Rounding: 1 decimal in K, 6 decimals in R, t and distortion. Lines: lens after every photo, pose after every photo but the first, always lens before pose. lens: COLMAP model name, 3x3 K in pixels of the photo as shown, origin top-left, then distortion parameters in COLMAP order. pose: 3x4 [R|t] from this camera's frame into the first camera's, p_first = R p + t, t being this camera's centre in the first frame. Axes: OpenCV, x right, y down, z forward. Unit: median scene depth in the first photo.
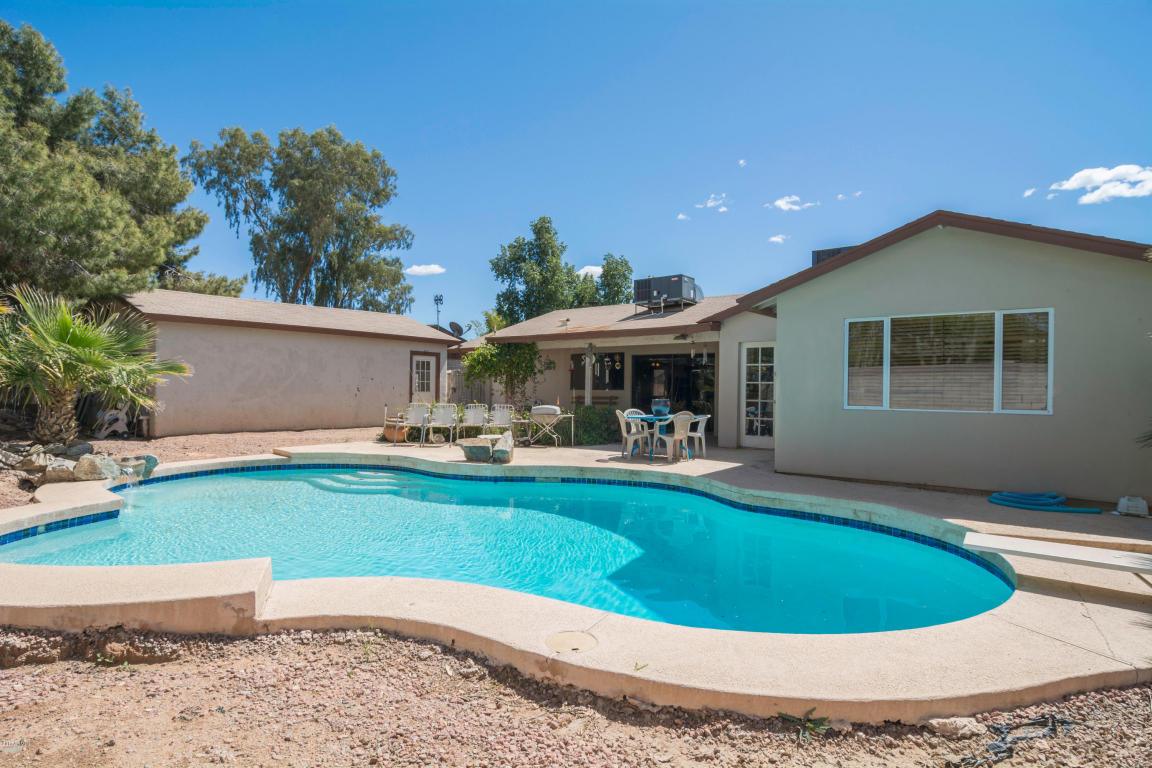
lens RADIAL K [[615.1, 0, 579.1], [0, 615.1, 386.8], [0, 0, 1]] dist [-0.011367, -0.003404]
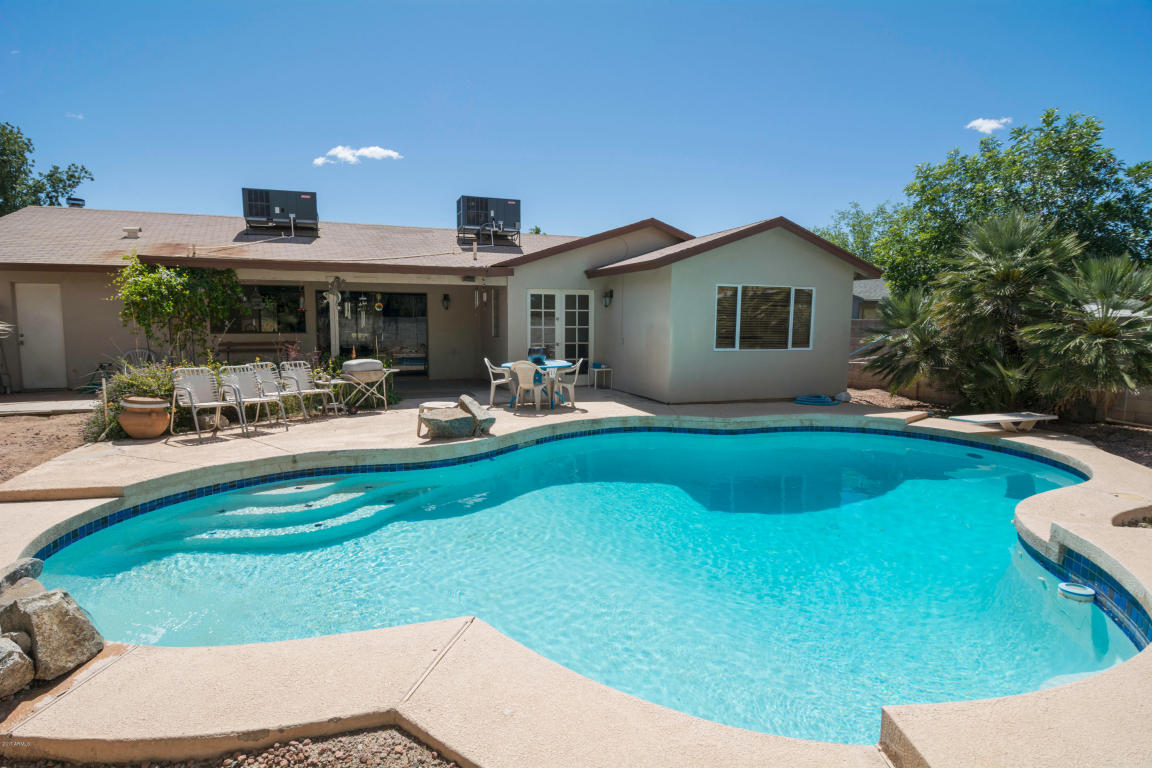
lens RADIAL K [[615.1, 0, 579.0], [0, 615.1, 382.9], [0, 0, 1]] dist [-0.011367, -0.003404]
pose [[0.512534, -0.090048, 0.853932, -0.730176], [-0.005985, 0.994087, 0.108420, -0.032791], [-0.858646, -0.060680, 0.508965, 0.464698]]
